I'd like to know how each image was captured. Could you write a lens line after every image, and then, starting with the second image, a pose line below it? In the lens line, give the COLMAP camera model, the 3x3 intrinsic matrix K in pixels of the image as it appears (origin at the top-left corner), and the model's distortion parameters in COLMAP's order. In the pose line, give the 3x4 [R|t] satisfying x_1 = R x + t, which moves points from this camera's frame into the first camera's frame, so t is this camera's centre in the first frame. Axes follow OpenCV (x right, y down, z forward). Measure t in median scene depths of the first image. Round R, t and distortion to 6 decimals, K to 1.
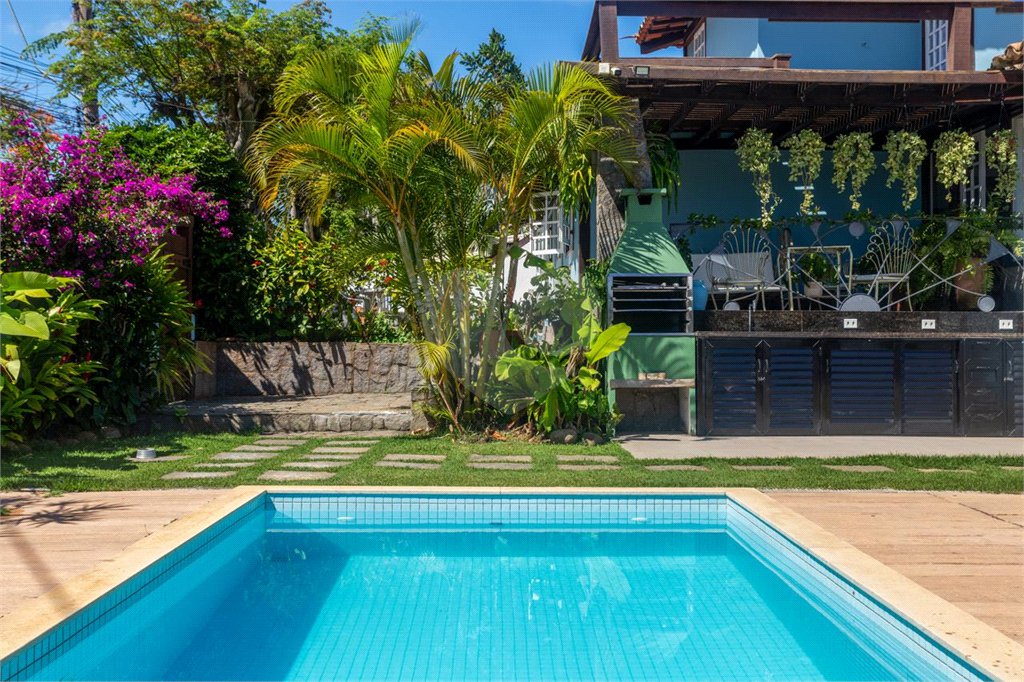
lens RADIAL K [[1075.8, 0, 511.4], [0, 1075.8, 339.5], [0, 0, 1]] dist [-0.001744, 0.000000]
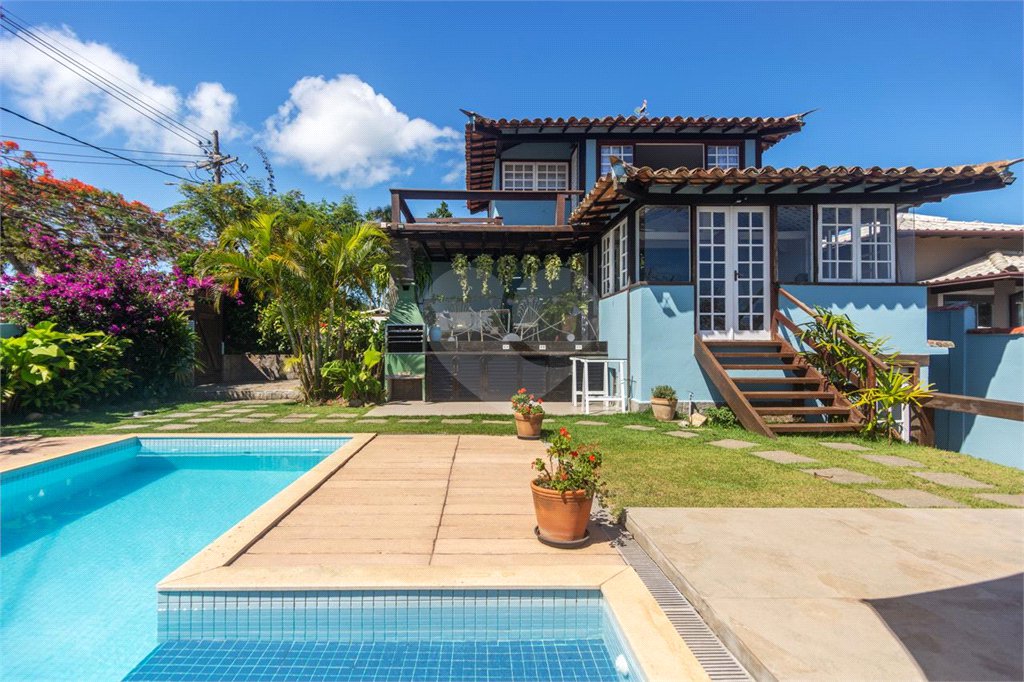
lens RADIAL K [[503.6, 0, 511.3], [0, 503.6, 342.5], [0, 0, 1]] dist [0.004125, -0.000204]
pose [[0.999964, -0.005059, -0.006881, 0.336378], [0.005053, 0.999987, -0.000980, -0.023135], [0.006886, 0.000946, 0.999976, 0.027284]]
